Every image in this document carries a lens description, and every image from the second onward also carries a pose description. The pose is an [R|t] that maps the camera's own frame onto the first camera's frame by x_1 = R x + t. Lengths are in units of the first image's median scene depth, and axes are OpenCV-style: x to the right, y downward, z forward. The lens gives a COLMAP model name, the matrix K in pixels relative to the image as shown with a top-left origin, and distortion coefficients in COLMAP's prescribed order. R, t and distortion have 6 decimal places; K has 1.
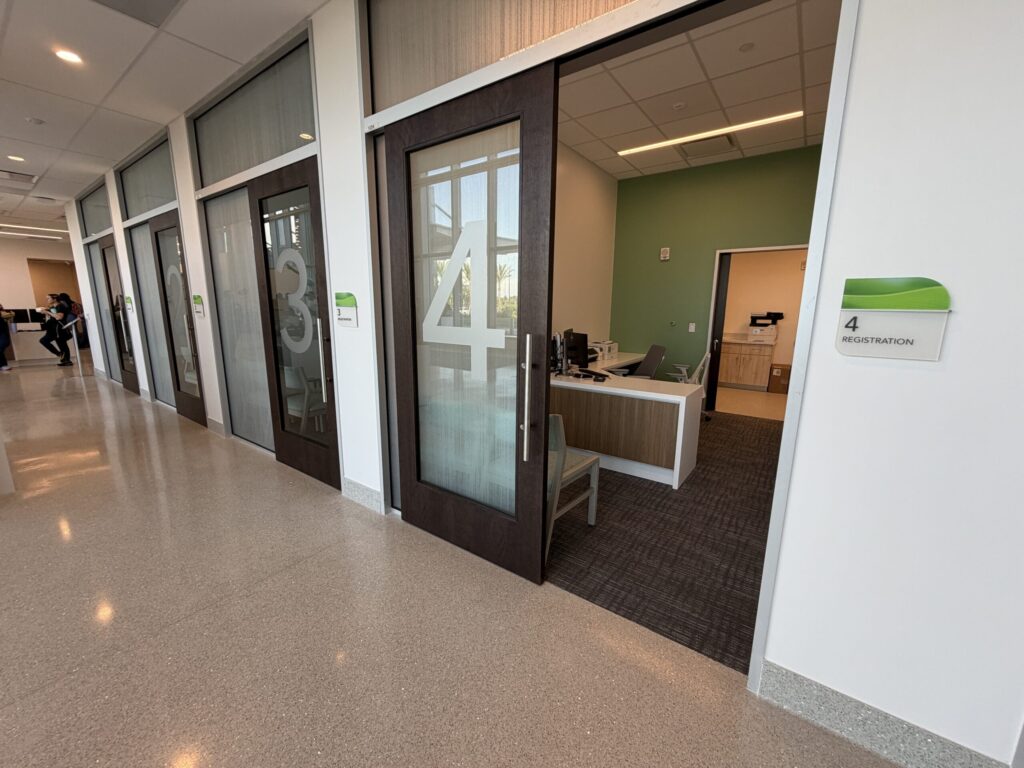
lens RADIAL K [[404.9, 0, 512.0], [0, 404.9, 384.0], [0, 0, 1]] dist [0.000634, 0.000007]
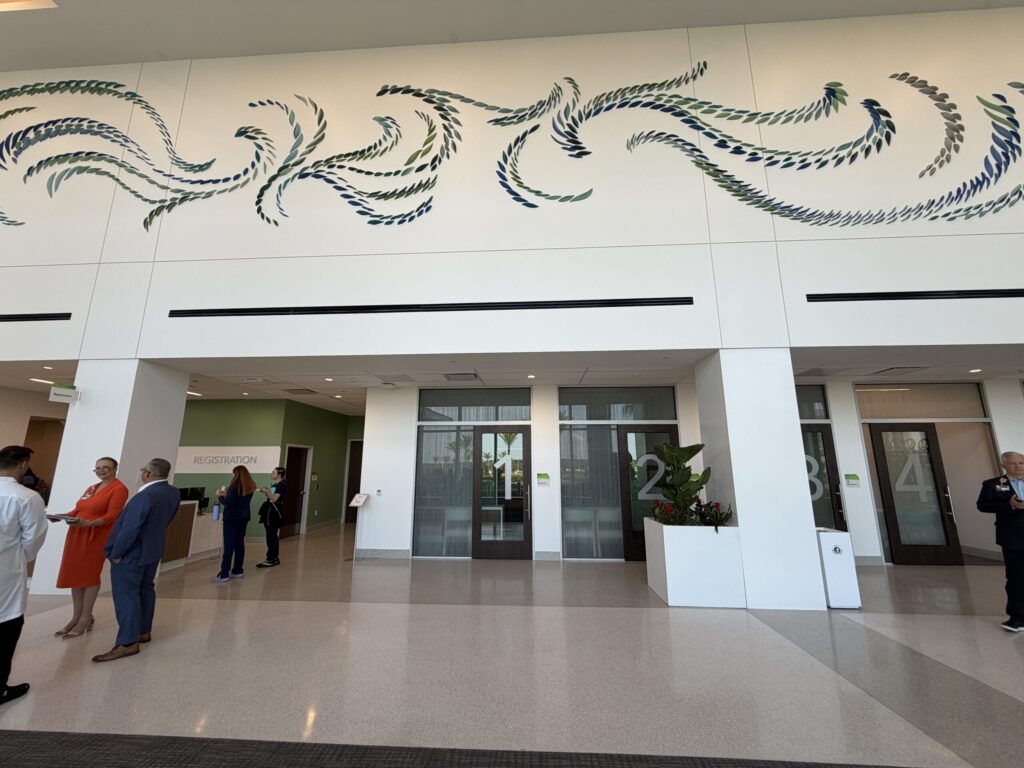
lens RADIAL K [[404.9, 0, 512.0], [0, 404.9, 384.0], [0, 0, 1]] dist [0.000634, 0.000007]
pose [[0.843487, 0.096987, 0.528321, -3.729549], [0.108725, 0.932378, -0.344745, -0.103727], [-0.526031, 0.348230, 0.775904, -0.080108]]
